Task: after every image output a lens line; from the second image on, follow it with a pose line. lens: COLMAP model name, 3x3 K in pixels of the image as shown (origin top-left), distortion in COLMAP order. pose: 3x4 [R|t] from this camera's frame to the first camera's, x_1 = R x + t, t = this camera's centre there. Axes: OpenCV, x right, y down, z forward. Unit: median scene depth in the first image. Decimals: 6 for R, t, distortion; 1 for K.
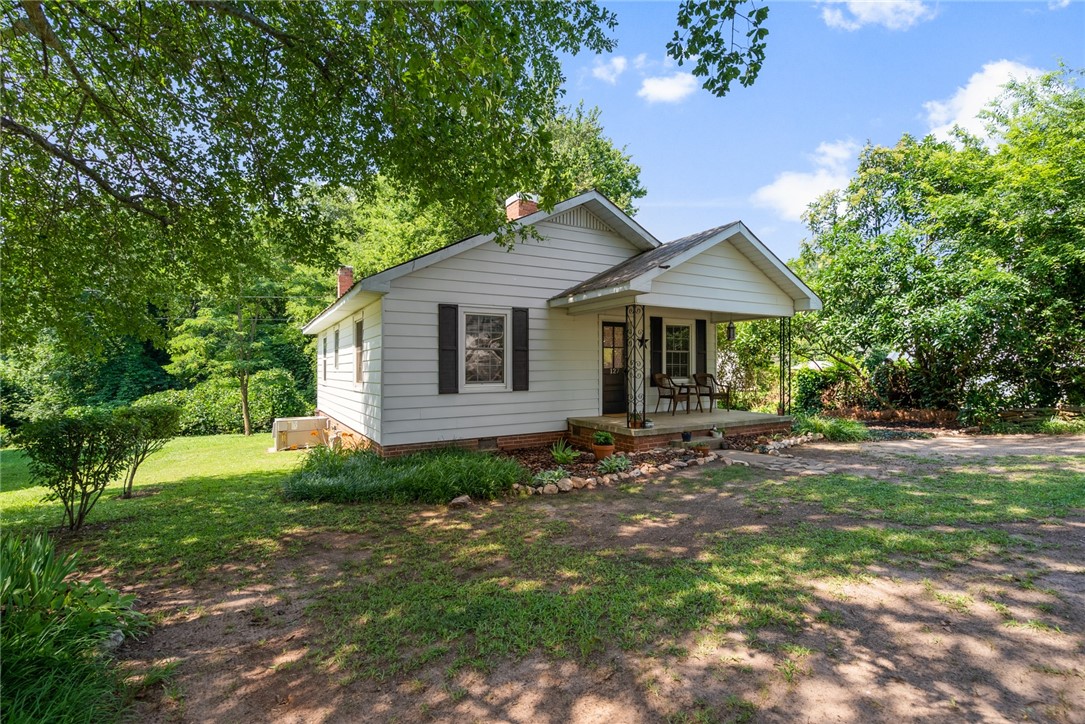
lens RADIAL K [[495.8, 0, 542.6], [0, 495.8, 362.7], [0, 0, 1]] dist [-0.000505, 0.000126]
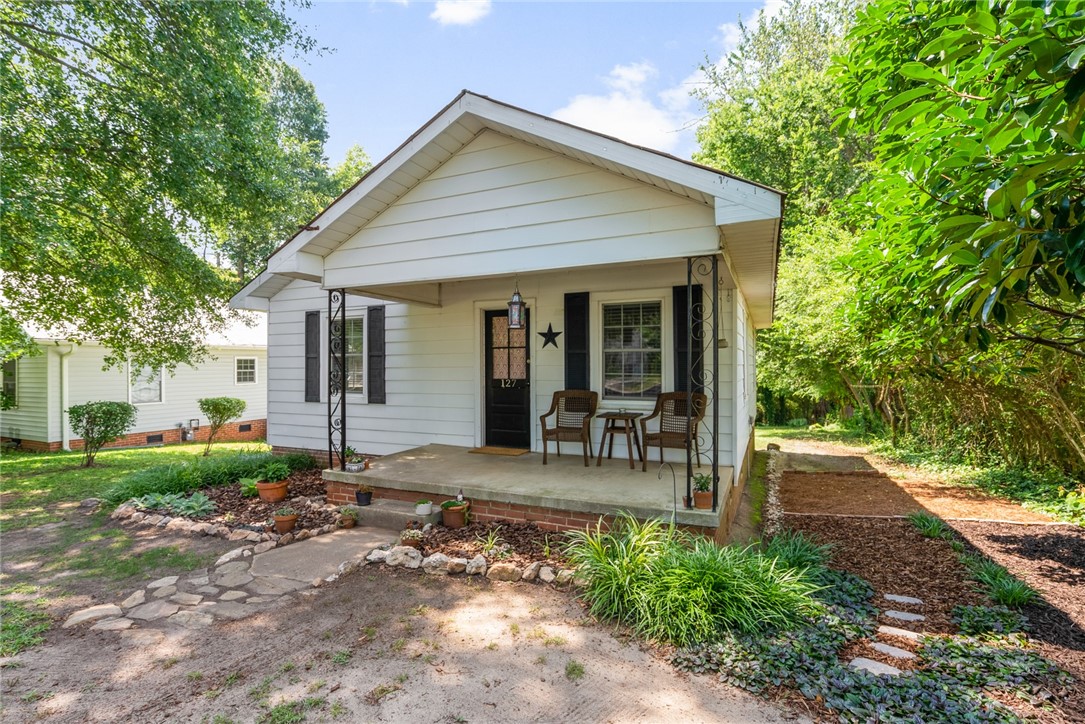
lens RADIAL K [[500.5, 0, 542.5], [0, 500.5, 362.0], [0, 0, 1]] dist [-0.000951, 0.000157]
pose [[0.577366, -0.004585, -0.816472, 0.820738], [0.005321, 0.999984, -0.001852, -0.011556], [0.816468, -0.003275, 0.577381, 0.742523]]
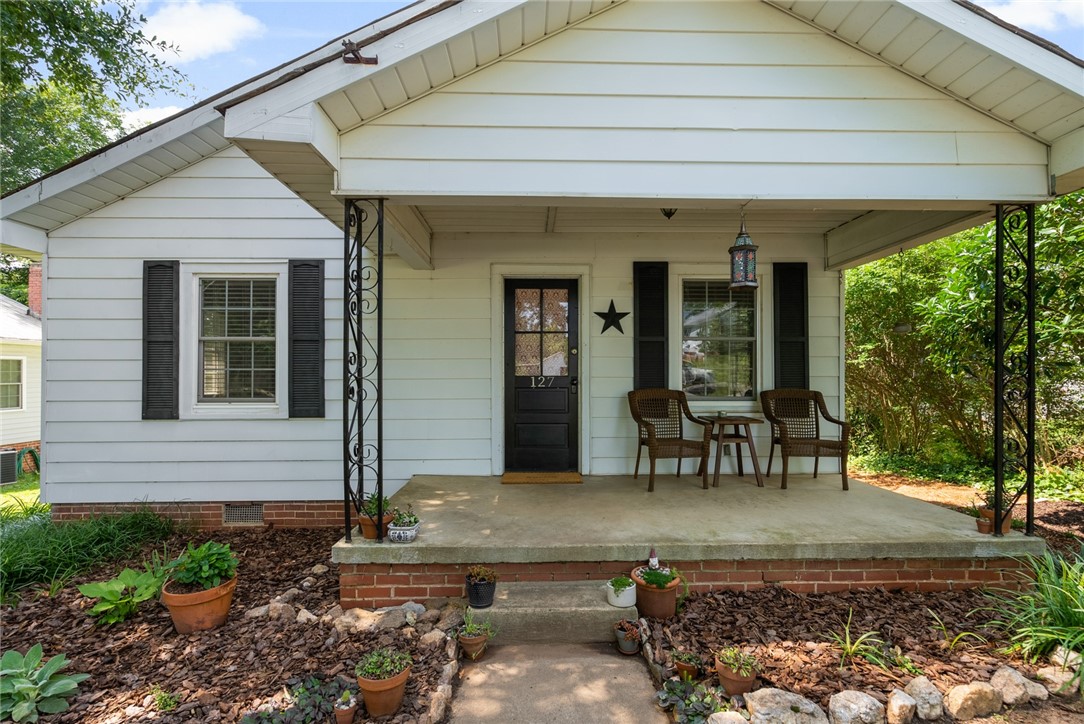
lens RADIAL K [[498.5, 0, 543.3], [0, 498.5, 371.7], [0, 0, 1]] dist [0.001947, 0.000446]
pose [[0.874396, -0.001610, -0.485210, 0.432068], [0.000623, 0.999997, -0.002196, 0.009304], [0.485212, 0.001617, 0.874395, 0.663973]]
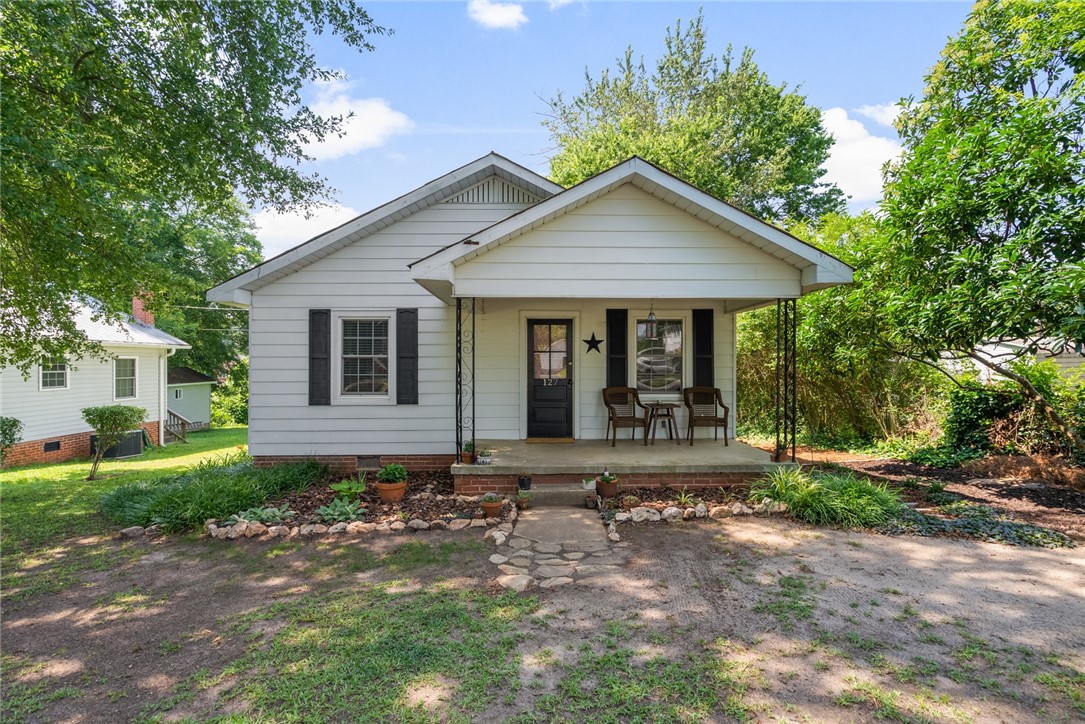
lens RADIAL K [[495.8, 0, 542.6], [0, 495.8, 362.7], [0, 0, 1]] dist [-0.000505, 0.000126]
pose [[0.871695, 0.001080, -0.490047, 0.586186], [0.000765, 0.999993, 0.003565, -0.018875], [0.490048, -0.003482, 0.871689, 0.365321]]
